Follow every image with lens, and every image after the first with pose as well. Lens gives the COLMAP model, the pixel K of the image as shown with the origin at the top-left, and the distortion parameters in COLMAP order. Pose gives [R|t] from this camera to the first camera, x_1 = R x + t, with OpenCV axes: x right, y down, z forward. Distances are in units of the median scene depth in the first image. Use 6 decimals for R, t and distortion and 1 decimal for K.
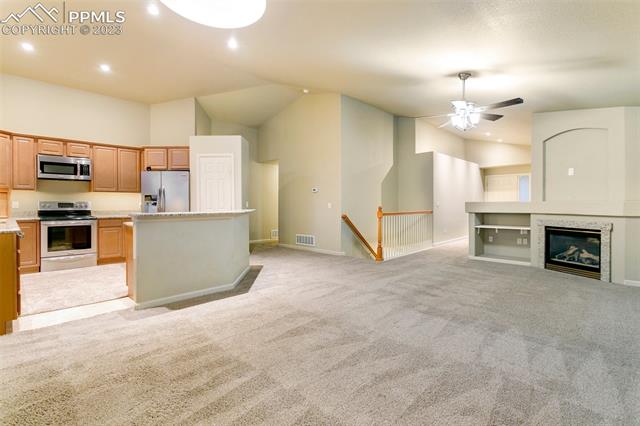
lens RADIAL K [[294.2, 0, 316.2], [0, 294.2, 210.3], [0, 0, 1]] dist [-0.000928, -0.000466]
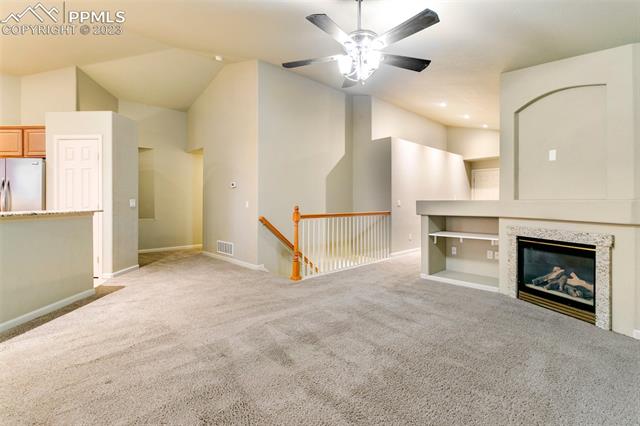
lens RADIAL K [[294.2, 0, 320.0], [0, 294.2, 206.4], [0, 0, 1]] dist [-0.000928, -0.000466]
pose [[0.999442, 0.005180, -0.033008, 0.281559], [-0.005513, 0.999935, -0.009996, -0.004505], [0.032954, 0.010173, 0.999405, 0.247576]]
